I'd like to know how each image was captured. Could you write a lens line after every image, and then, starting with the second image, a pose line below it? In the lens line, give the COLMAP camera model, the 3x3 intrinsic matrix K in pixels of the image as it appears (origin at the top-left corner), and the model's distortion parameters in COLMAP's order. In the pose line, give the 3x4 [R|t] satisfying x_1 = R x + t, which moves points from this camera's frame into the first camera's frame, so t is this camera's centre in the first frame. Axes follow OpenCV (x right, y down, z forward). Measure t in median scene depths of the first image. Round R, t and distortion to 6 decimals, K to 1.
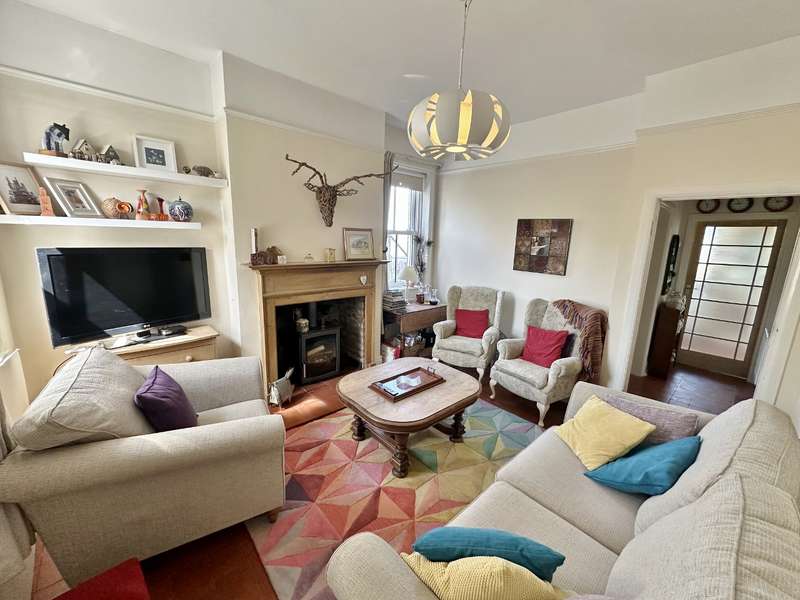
lens RADIAL K [[319.4, 0, 398.0], [0, 319.4, 301.3], [0, 0, 1]] dist [-0.002373, -0.000054]
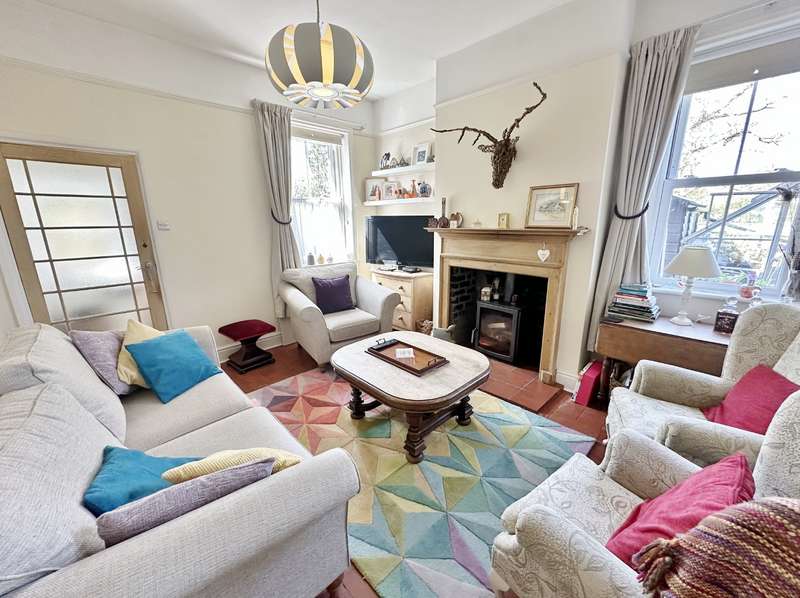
lens RADIAL K [[319.4, 0, 397.3], [0, 319.4, 297.6], [0, 0, 1]] dist [-0.002373, -0.000054]
pose [[0.032886, 0.211122, -0.976906, 0.756158], [-0.187037, 0.961467, 0.201489, -0.069939], [0.981802, 0.176091, 0.071107, 0.754865]]
